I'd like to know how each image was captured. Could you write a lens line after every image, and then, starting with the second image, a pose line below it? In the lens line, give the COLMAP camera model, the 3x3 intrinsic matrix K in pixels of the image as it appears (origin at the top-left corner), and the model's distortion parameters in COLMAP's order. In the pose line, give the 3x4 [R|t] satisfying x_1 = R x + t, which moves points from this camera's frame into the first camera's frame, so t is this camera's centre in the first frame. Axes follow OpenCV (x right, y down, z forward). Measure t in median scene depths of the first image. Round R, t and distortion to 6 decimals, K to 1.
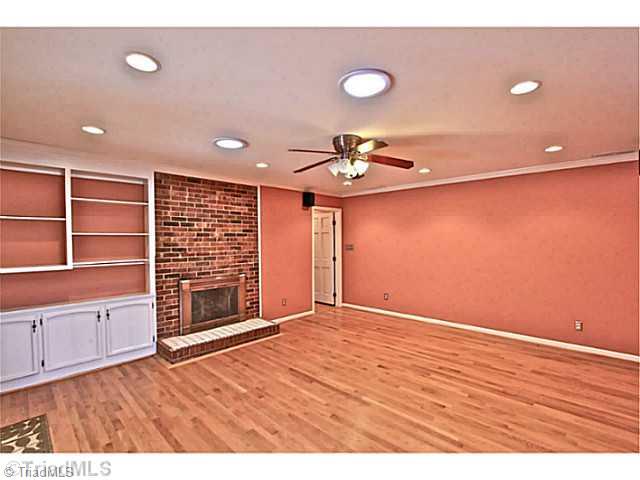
lens RADIAL K [[298.1, 0, 317.9], [0, 298.1, 247.0], [0, 0, 1]] dist [-0.005677, -0.000416]
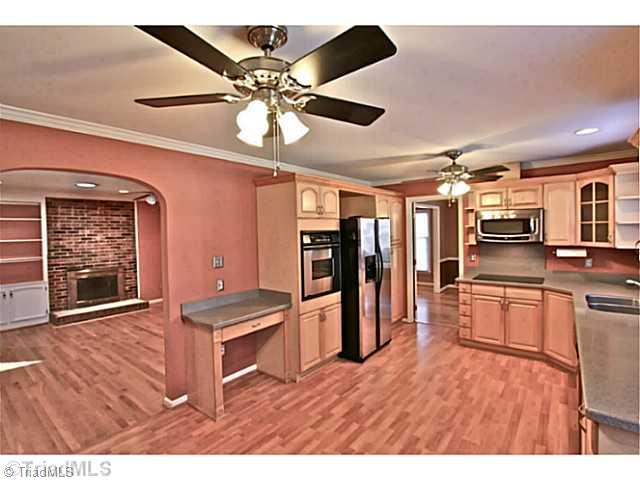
lens RADIAL K [[318.6, 0, 318.6], [0, 318.6, 236.7], [0, 0, 1]] dist [-0.015135, -0.000764]
pose [[0.995539, -0.014071, 0.093297, 0.603922], [0.014289, 0.999897, -0.001673, -0.034851], [-0.093264, 0.002999, 0.995637, -0.629099]]
